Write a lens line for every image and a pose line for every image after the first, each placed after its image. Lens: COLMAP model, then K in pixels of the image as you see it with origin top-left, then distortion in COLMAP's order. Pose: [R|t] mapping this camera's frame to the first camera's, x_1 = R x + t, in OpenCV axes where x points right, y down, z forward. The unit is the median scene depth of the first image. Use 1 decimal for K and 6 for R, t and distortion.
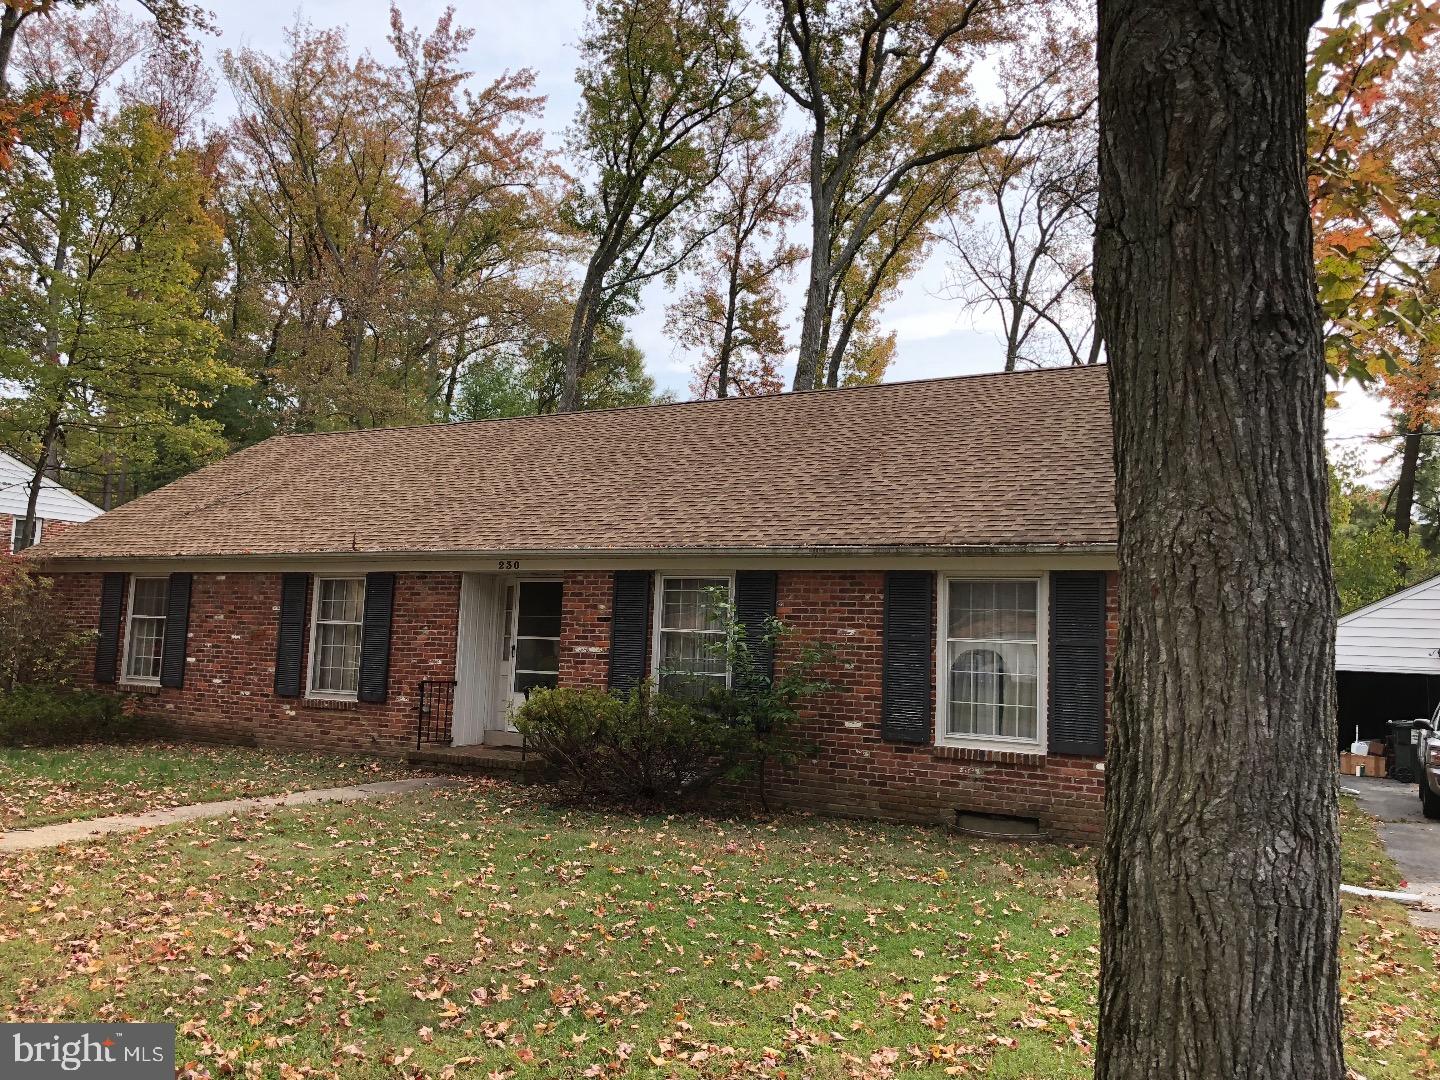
lens RADIAL K [[1150.6, 0, 720.0], [0, 1150.6, 540.0], [0, 0, 1]] dist [0.006724, 0.001021]
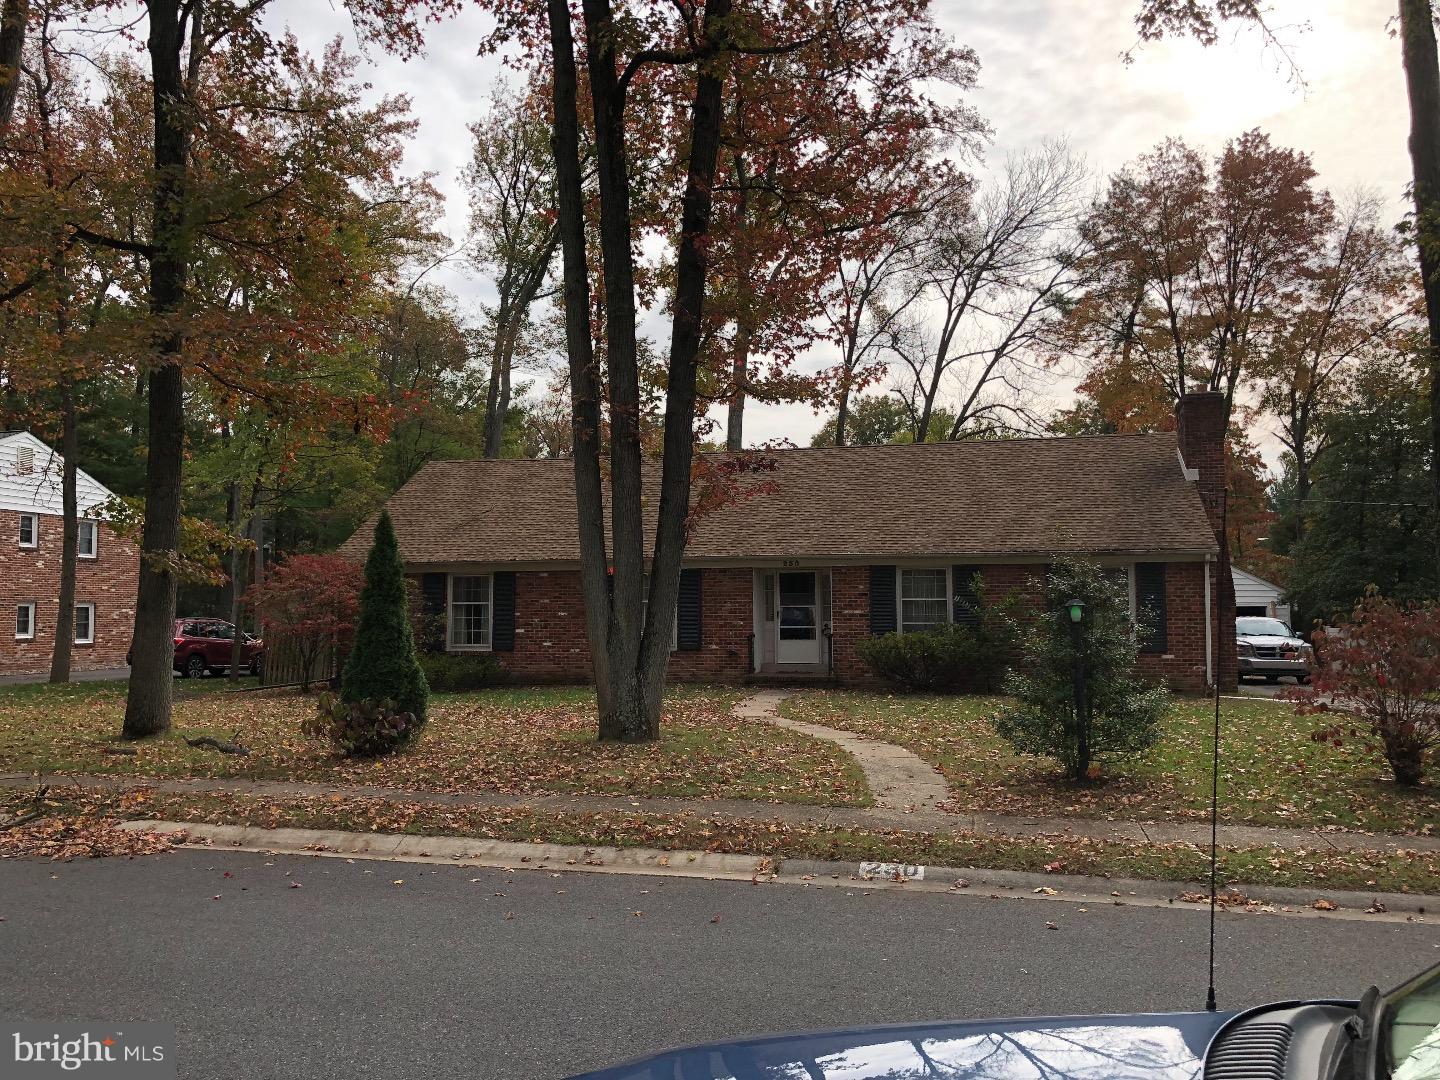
lens RADIAL K [[1150.6, 0, 720.0], [0, 1150.6, 540.0], [0, 0, 1]] dist [0.006724, 0.001021]
pose [[0.960268, -0.018354, 0.278476, -0.601616], [0.010429, 0.999498, 0.029915, -0.050668], [-0.278886, -0.025823, 0.959977, -0.456474]]
